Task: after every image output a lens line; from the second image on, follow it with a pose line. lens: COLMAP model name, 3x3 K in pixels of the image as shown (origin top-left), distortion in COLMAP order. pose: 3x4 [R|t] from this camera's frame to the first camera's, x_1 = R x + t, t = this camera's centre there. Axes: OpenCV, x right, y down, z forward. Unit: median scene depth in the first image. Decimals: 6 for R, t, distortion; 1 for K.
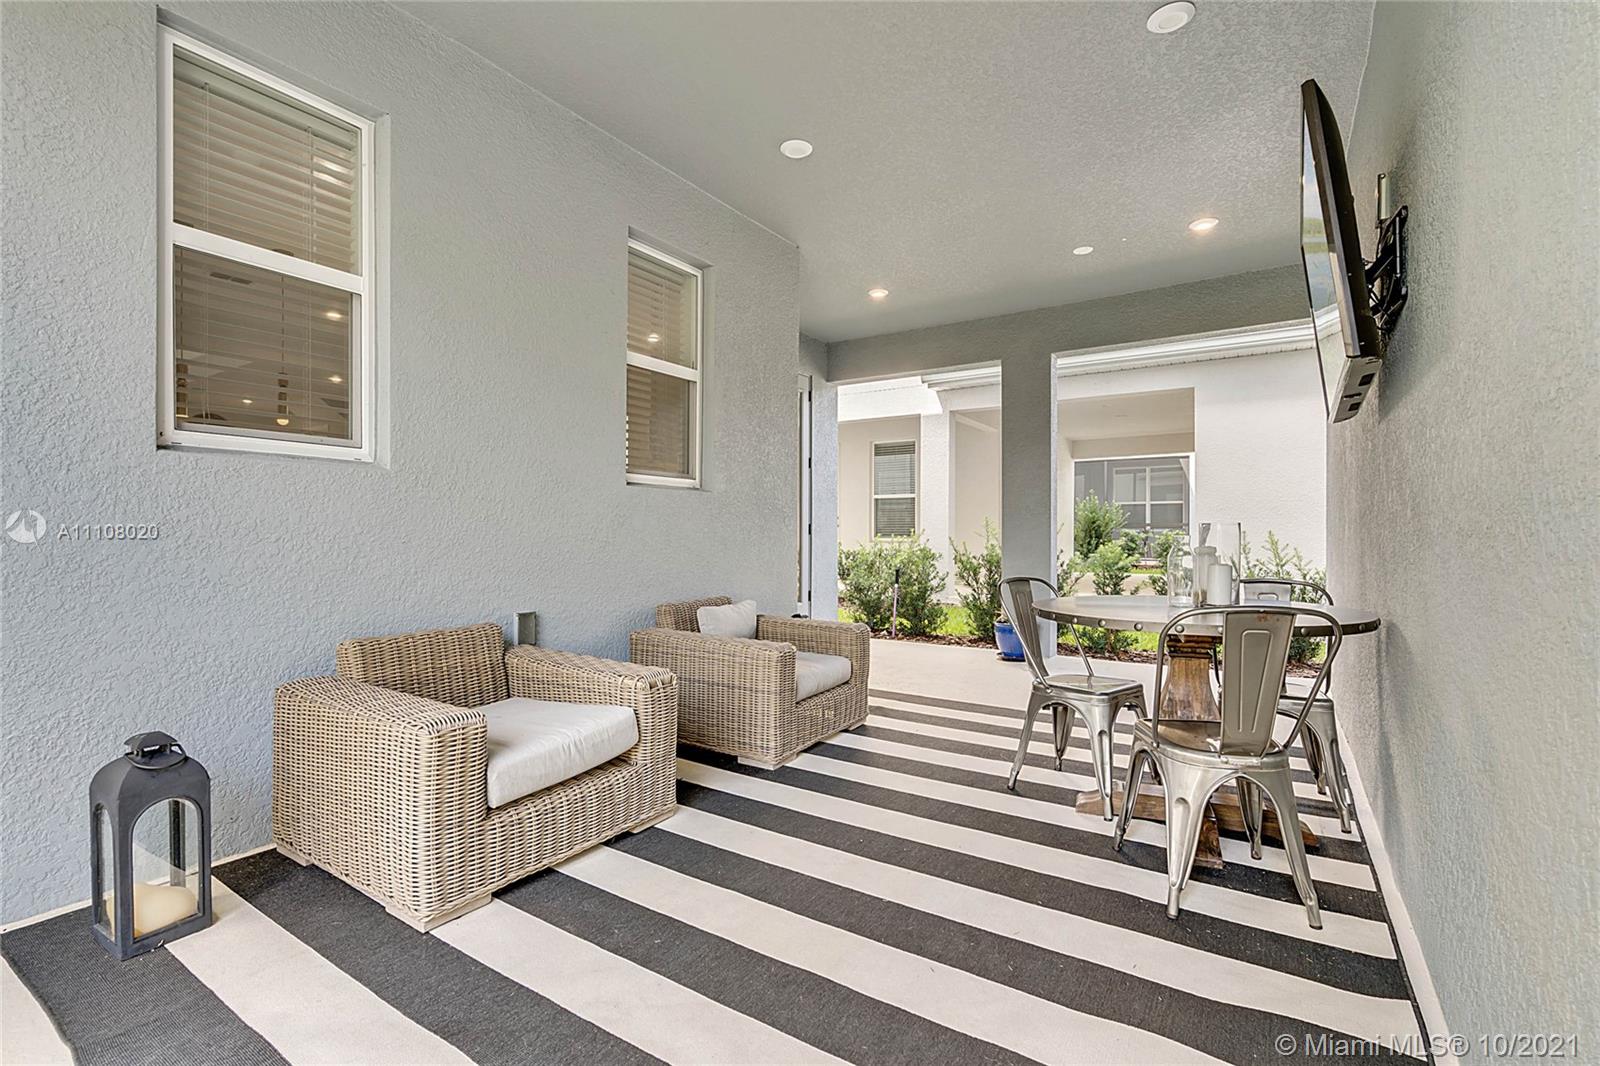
lens RADIAL K [[720.0, 0, 791.4], [0, 720.0, 541.5], [0, 0, 1]] dist [-0.000820, 0.000376]
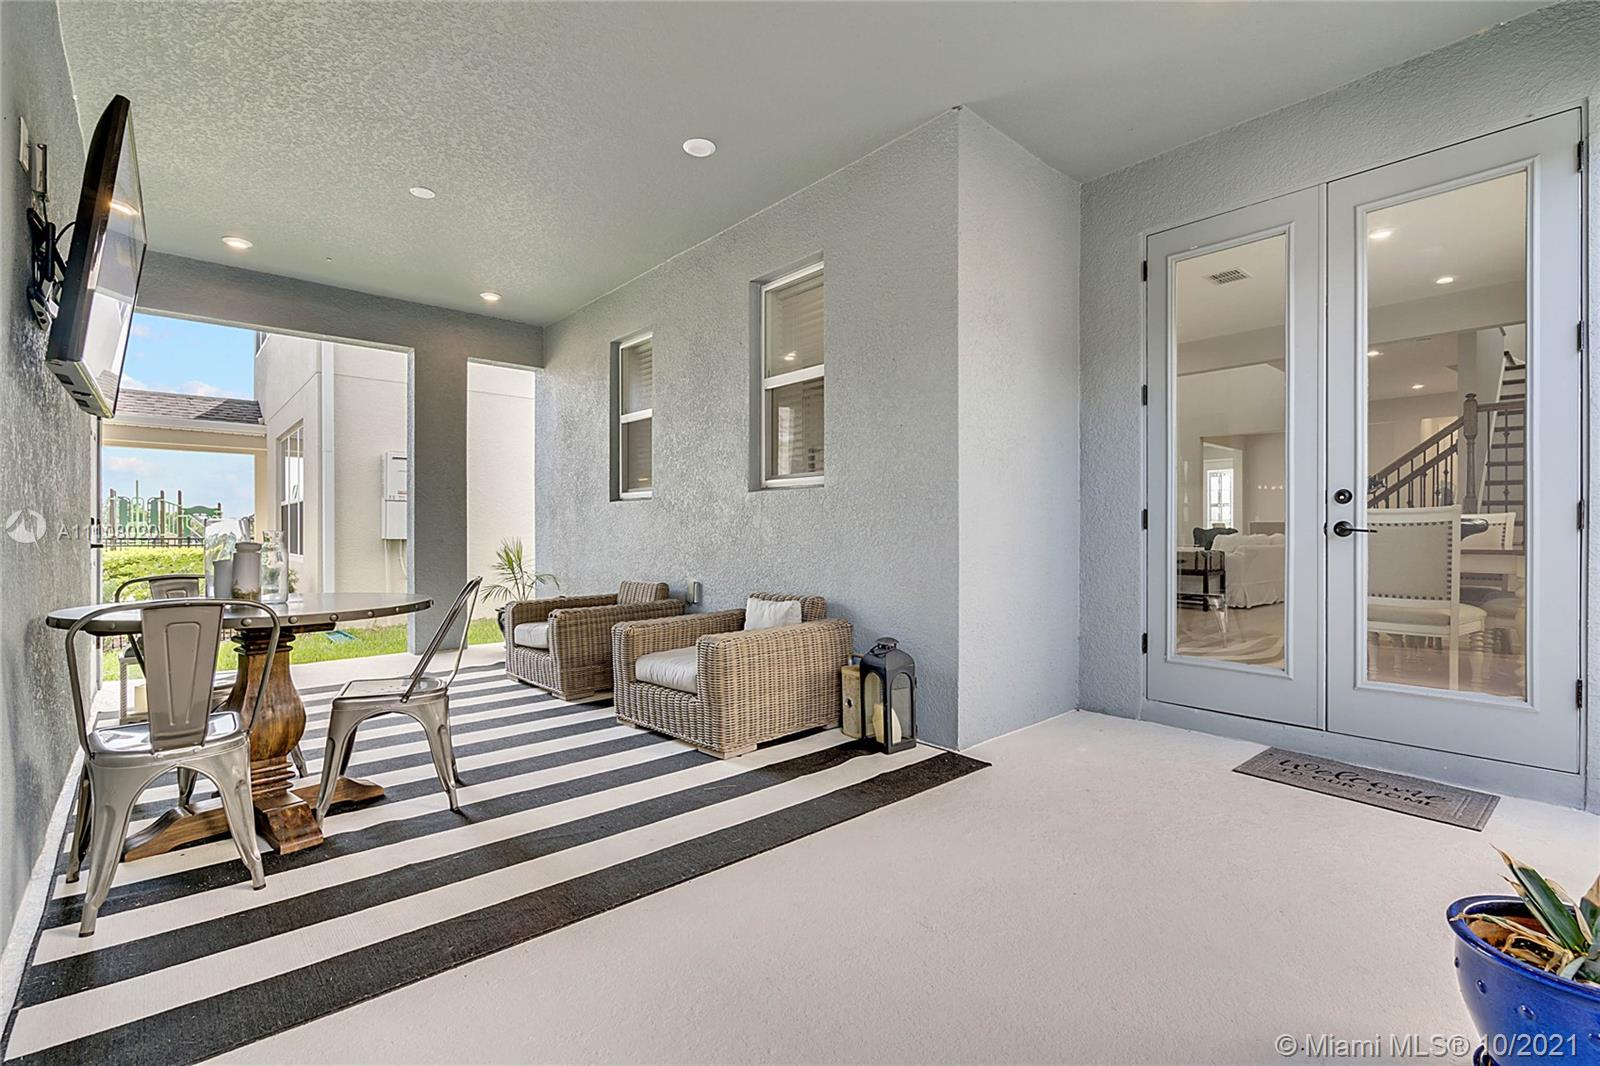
lens RADIAL K [[729.0, 0, 804.2], [0, 729.0, 518.6], [0, 0, 1]] dist [-0.001068, 0.000198]
pose [[-0.251665, -0.016991, -0.967665, 0.936102], [-0.007028, 0.999852, -0.015728, -0.011931], [0.967789, 0.002843, -0.251747, 1.371701]]
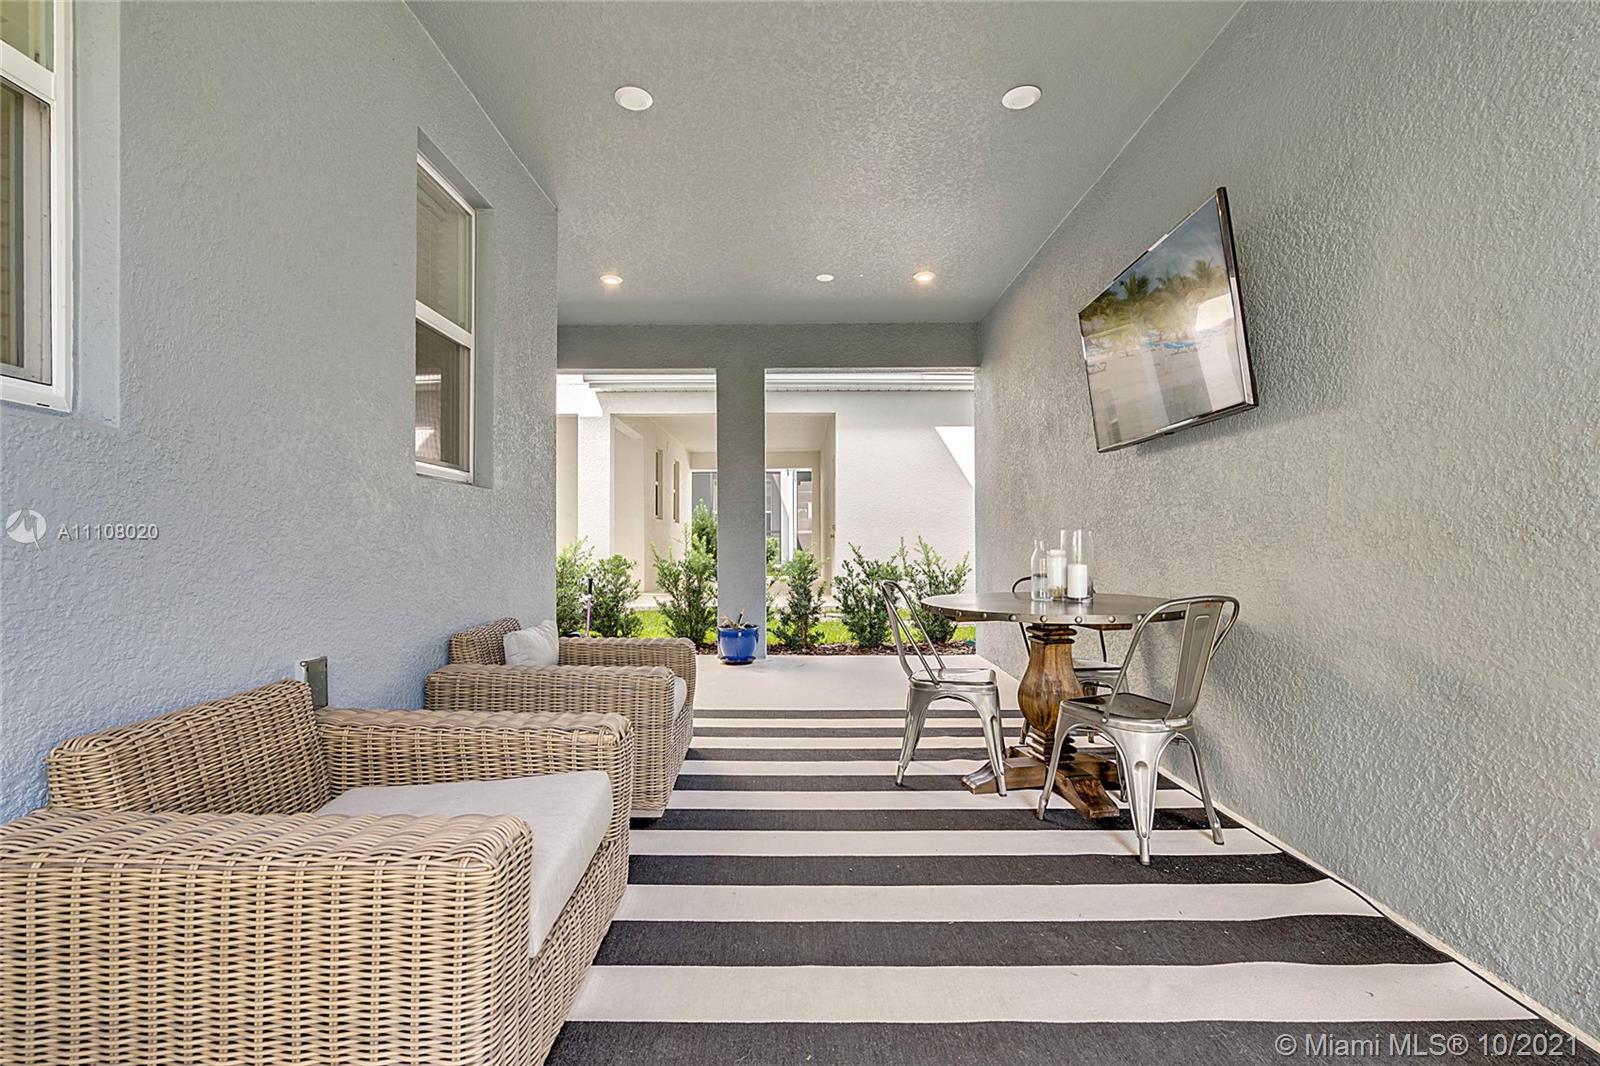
lens RADIAL K [[720.0, 0, 791.4], [0, 720.0, 541.5], [0, 0, 1]] dist [-0.000820, 0.000376]
pose [[0.836125, -0.003821, 0.548526, -0.301490], [0.008746, 0.999941, -0.006367, -0.002011], [-0.548469, 0.010121, 0.836109, 0.164361]]
